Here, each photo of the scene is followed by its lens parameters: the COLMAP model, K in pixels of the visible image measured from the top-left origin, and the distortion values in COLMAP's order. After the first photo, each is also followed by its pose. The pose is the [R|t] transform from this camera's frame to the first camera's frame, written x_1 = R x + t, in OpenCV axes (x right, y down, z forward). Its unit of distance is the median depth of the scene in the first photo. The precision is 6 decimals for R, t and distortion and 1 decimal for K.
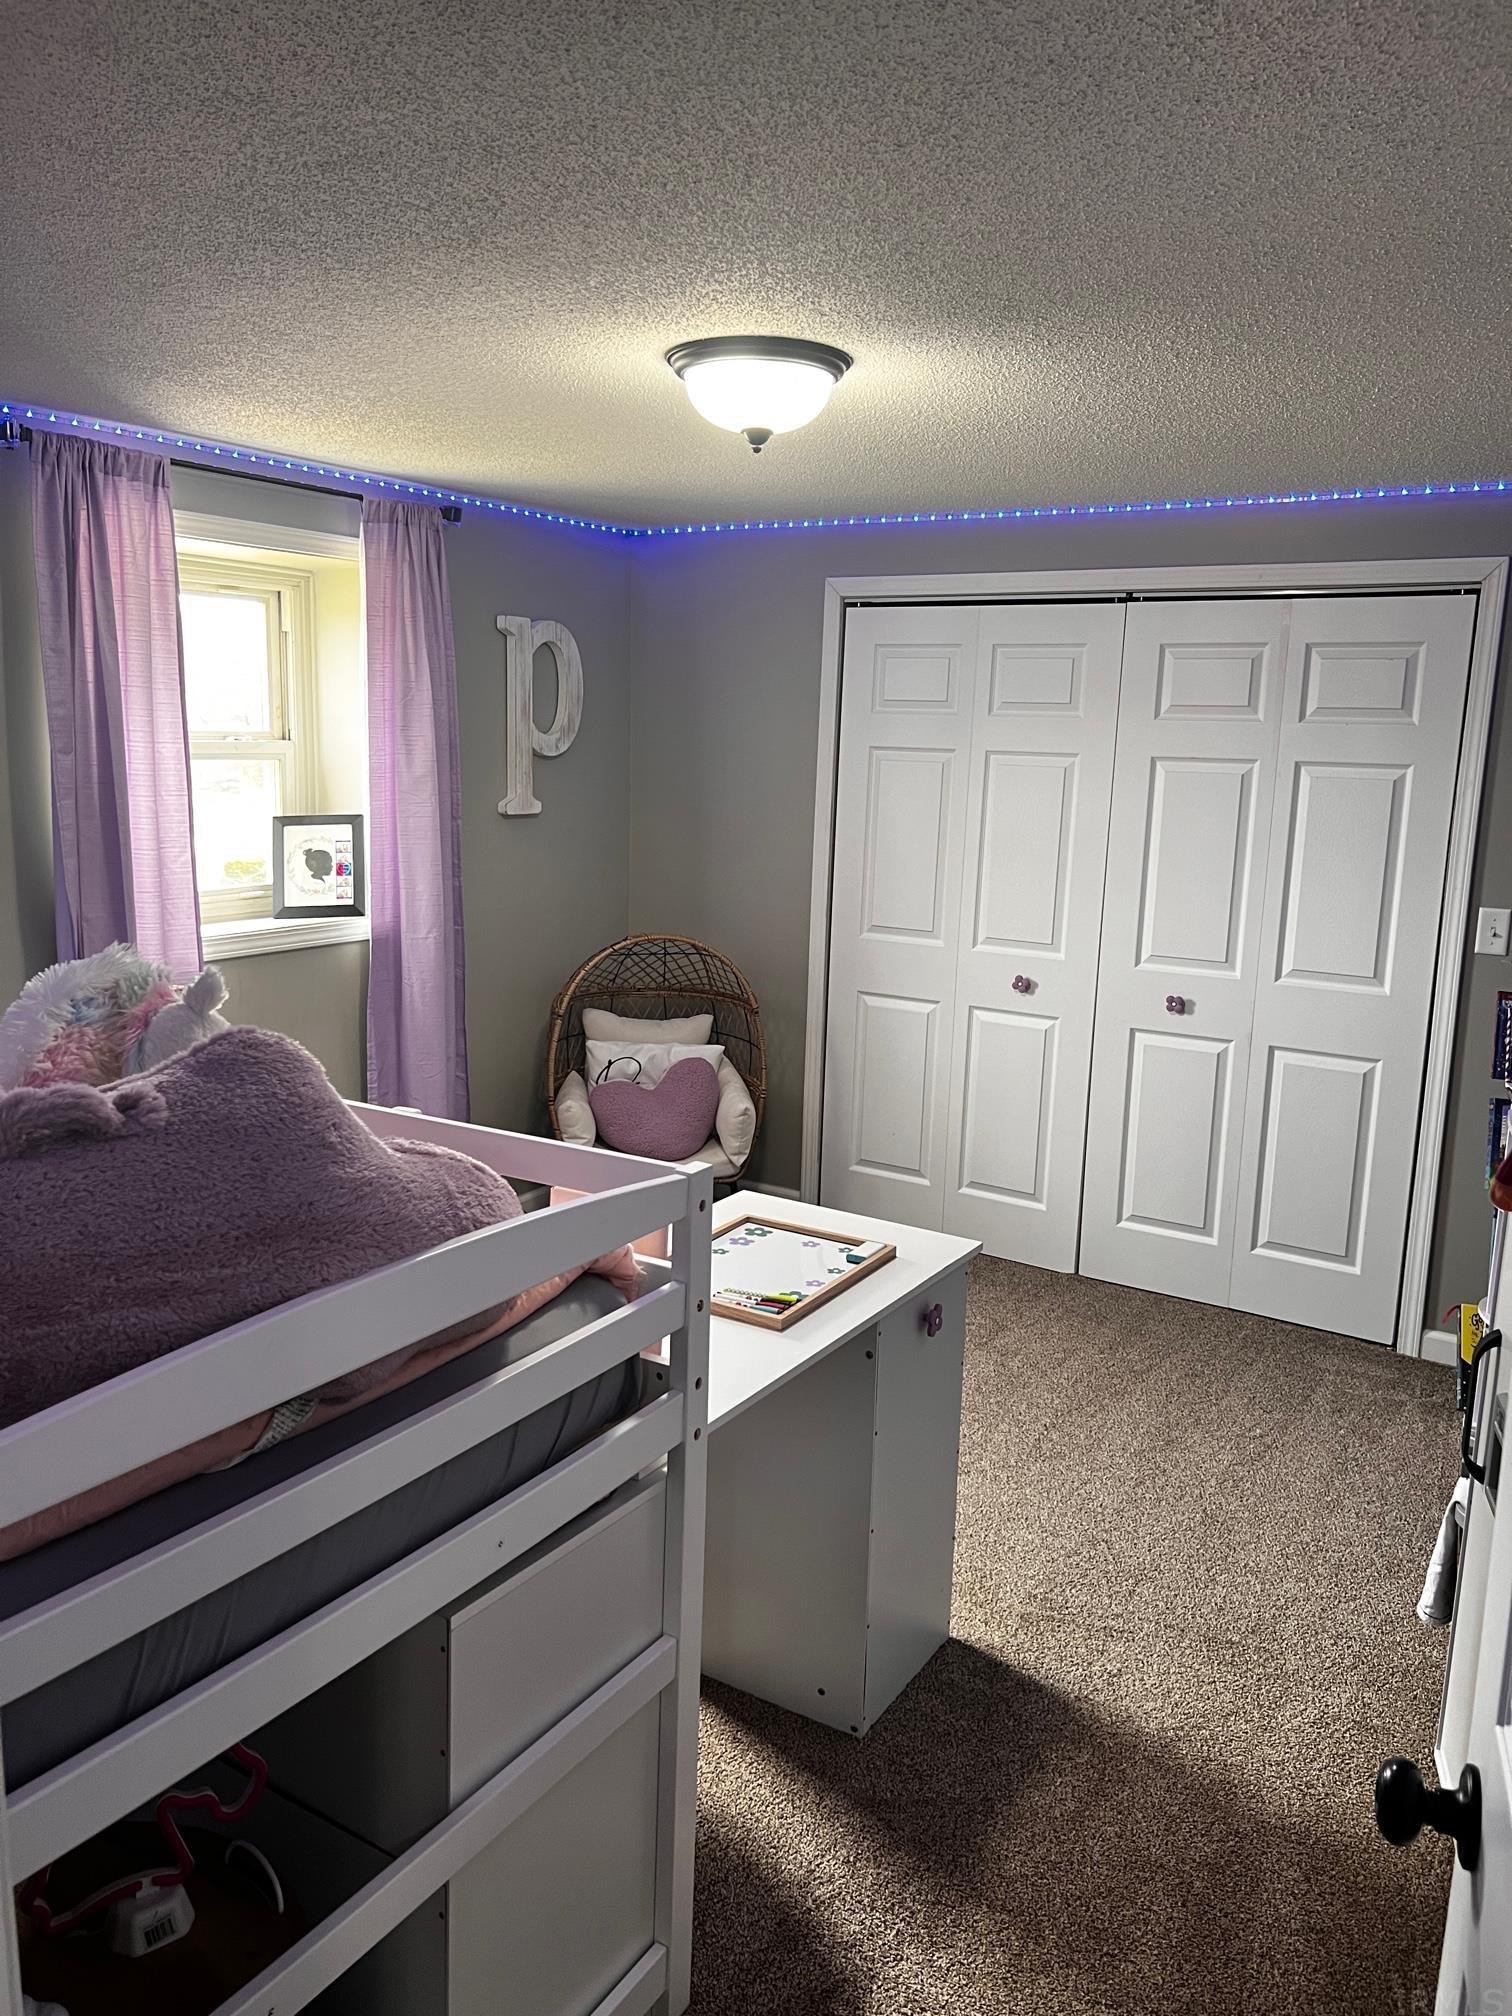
lens RADIAL K [[1528.9, 0, 752.2], [0, 1528.9, 1022.5], [0, 0, 1]] dist [0.059682, -0.077018]
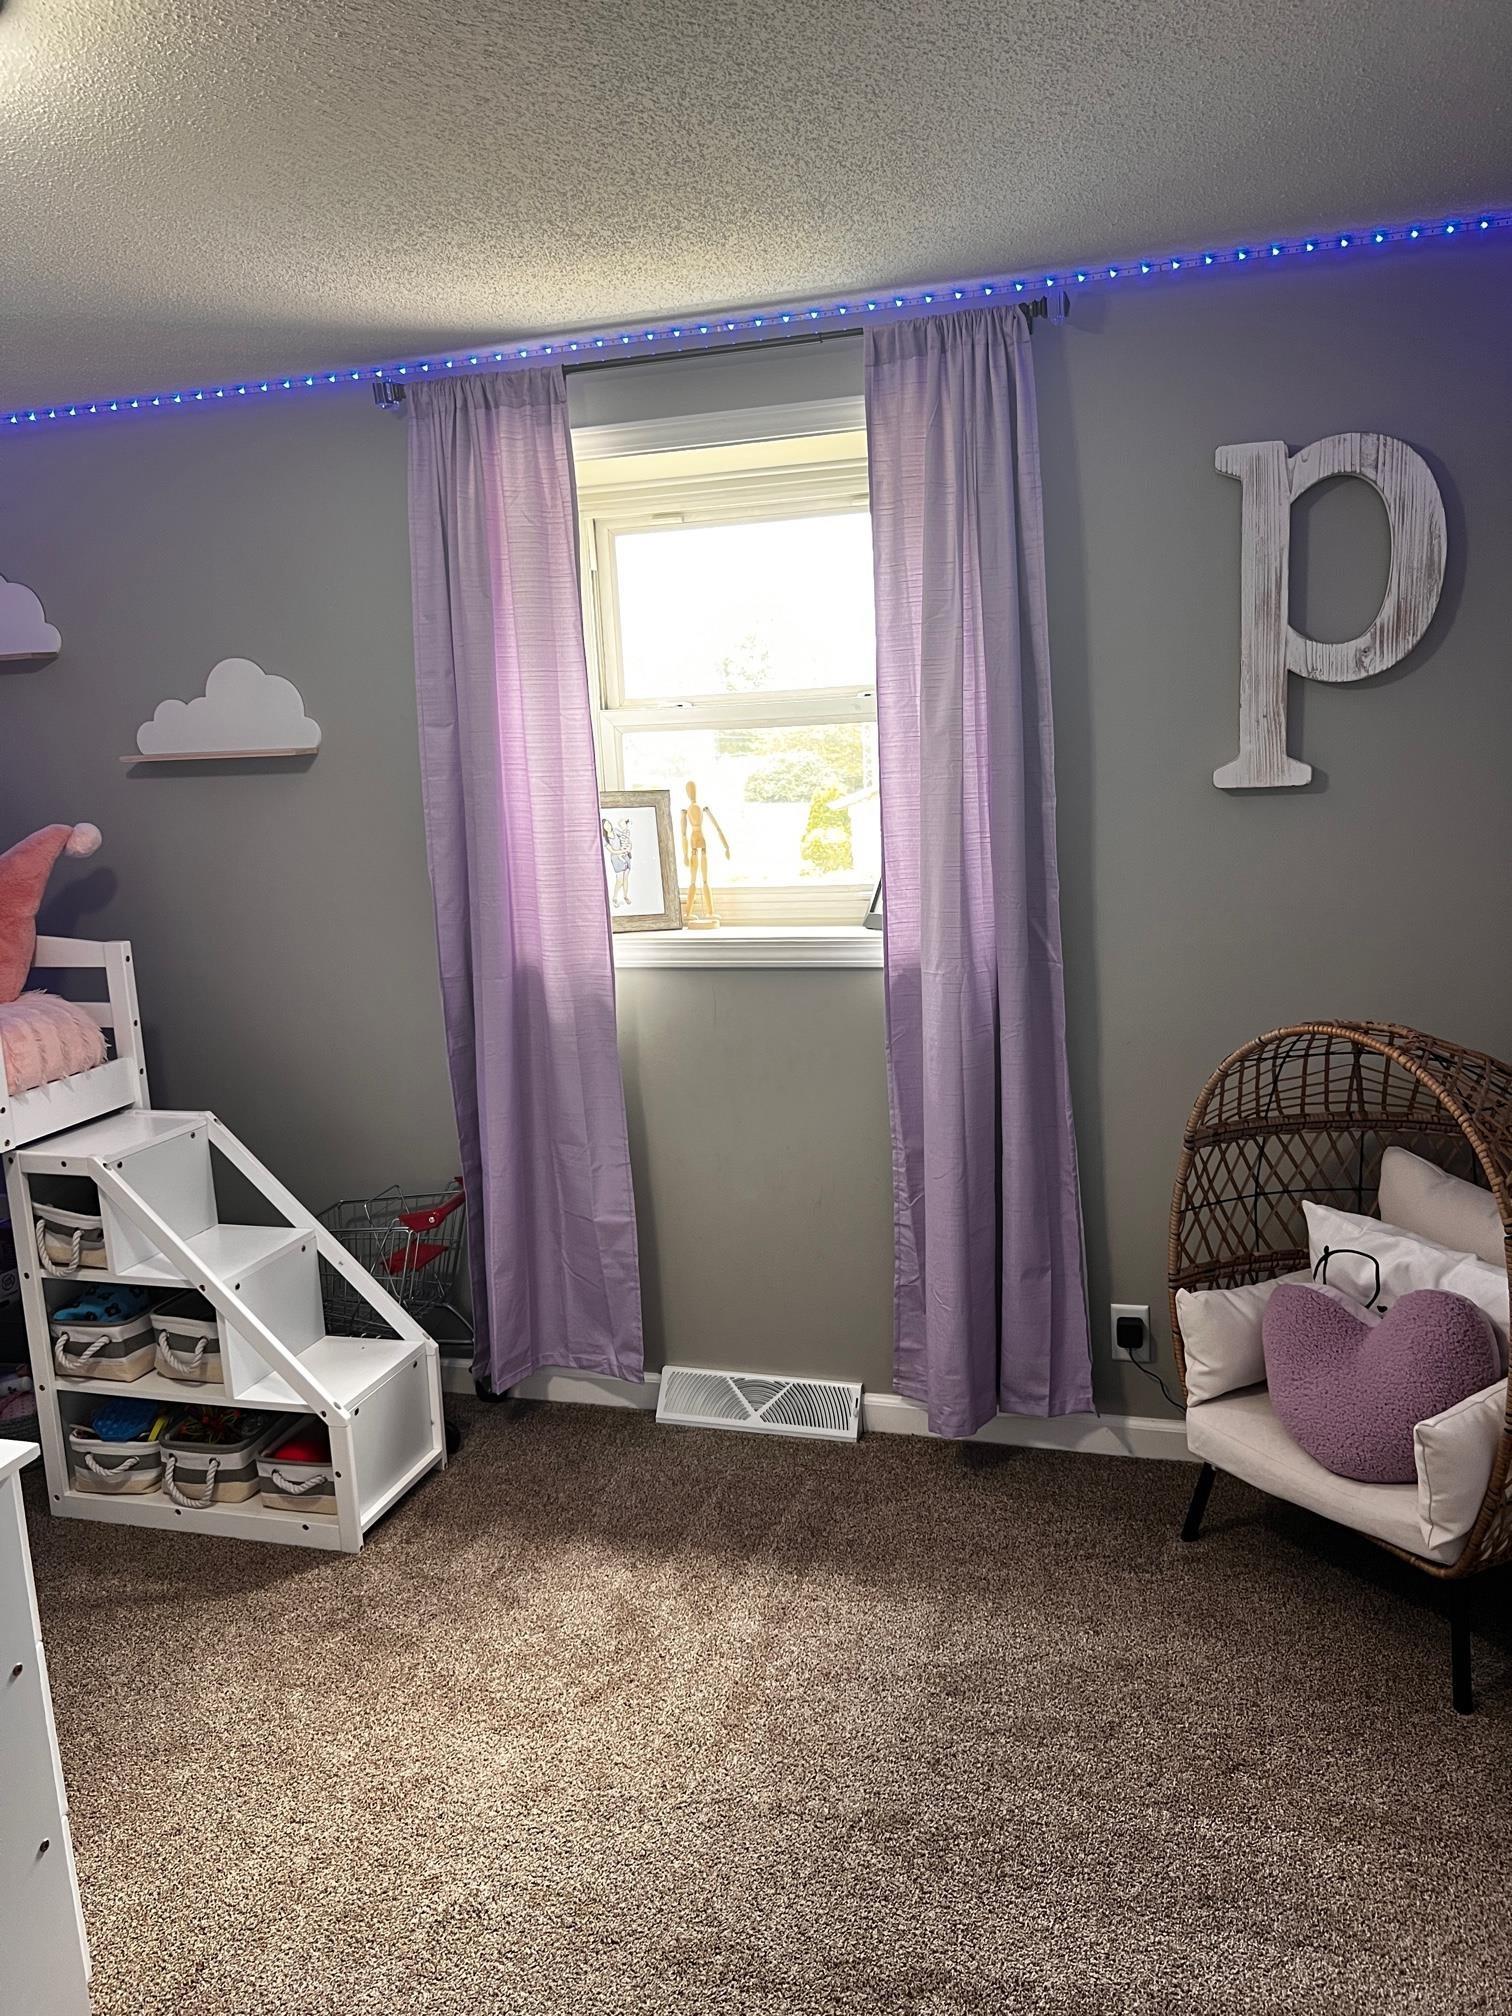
lens RADIAL K [[1528.9, 0, 752.2], [0, 1528.9, 1022.5], [0, 0, 1]] dist [0.059682, -0.077018]
pose [[0.252912, 0.138486, -0.957527, 0.372377], [-0.131924, 0.985395, 0.107671, -0.086813], [0.958453, 0.099089, 0.267488, 0.675173]]
